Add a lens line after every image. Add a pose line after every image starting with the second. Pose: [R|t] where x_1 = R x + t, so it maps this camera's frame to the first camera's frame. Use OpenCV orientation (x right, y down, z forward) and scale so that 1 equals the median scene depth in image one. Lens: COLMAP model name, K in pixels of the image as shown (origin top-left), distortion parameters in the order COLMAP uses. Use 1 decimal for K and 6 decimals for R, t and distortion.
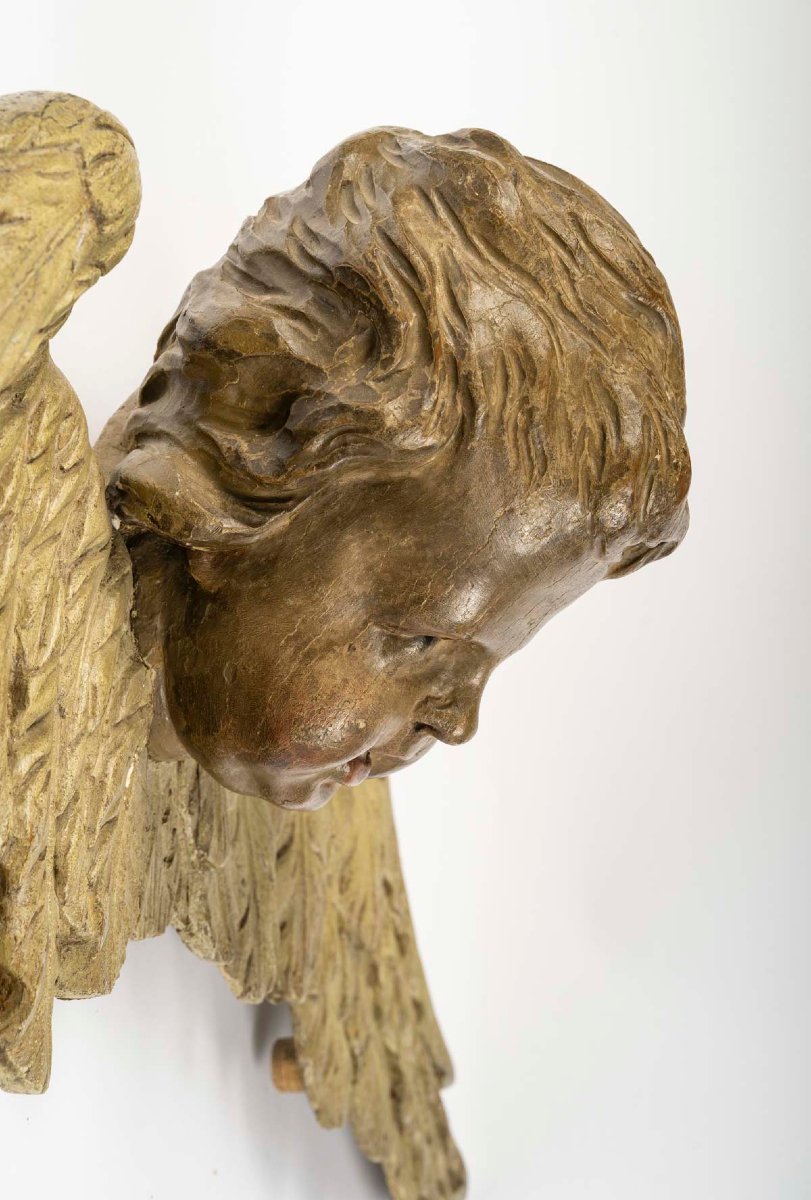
lens RADIAL K [[2214.2, 0, 405.5], [0, 2214.2, 600.0], [0, 0, 1]] dist [0.013051, 0.040049]
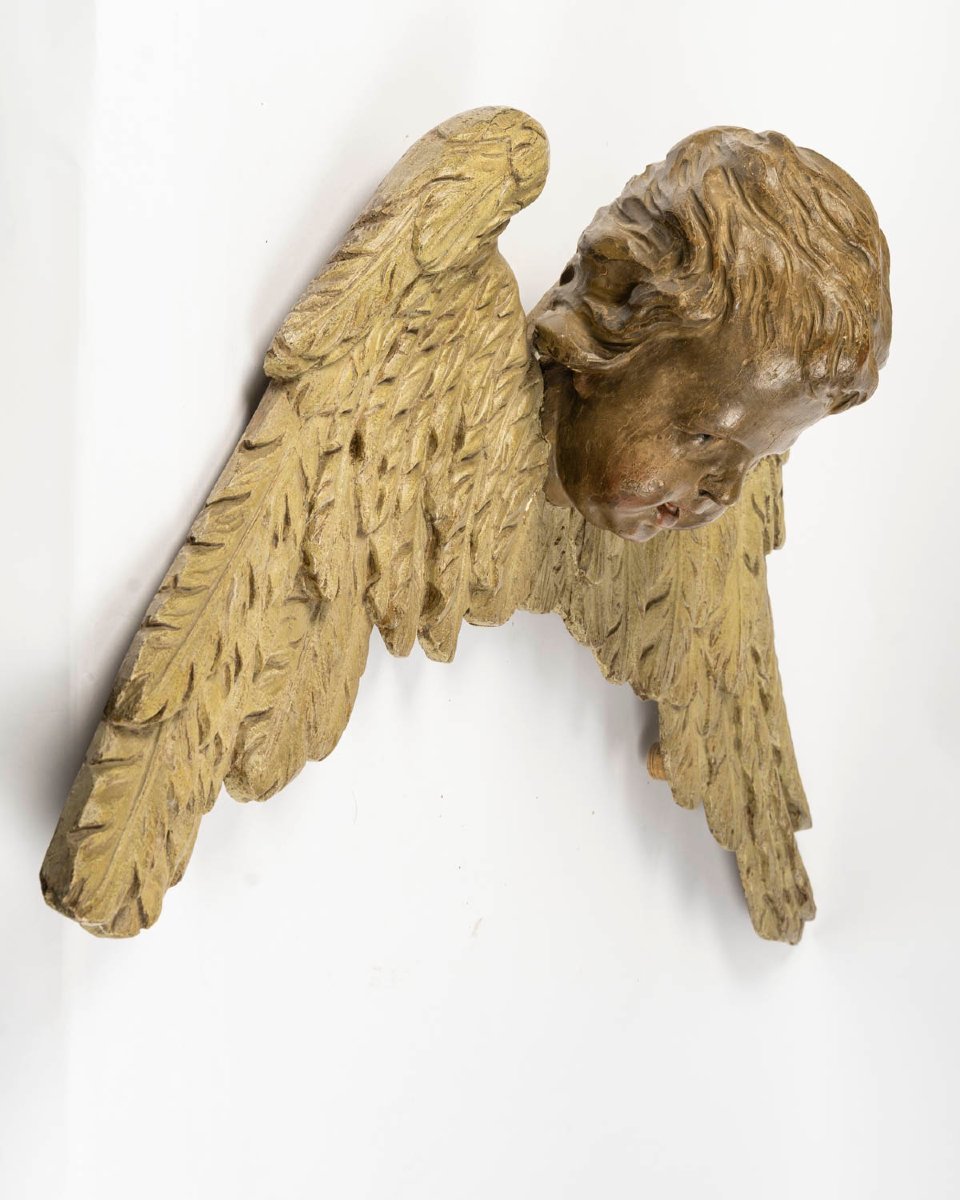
lens RADIAL K [[2916.2, 0, 480.0], [0, 2916.2, 600.0], [0, 0, 1]] dist [0.065946, 0.328463]
pose [[0.961250, 0.102943, -0.255738, 0.432197], [-0.101908, 0.994643, 0.017332, 0.122366], [0.256152, 0.009401, 0.966591, -1.198504]]
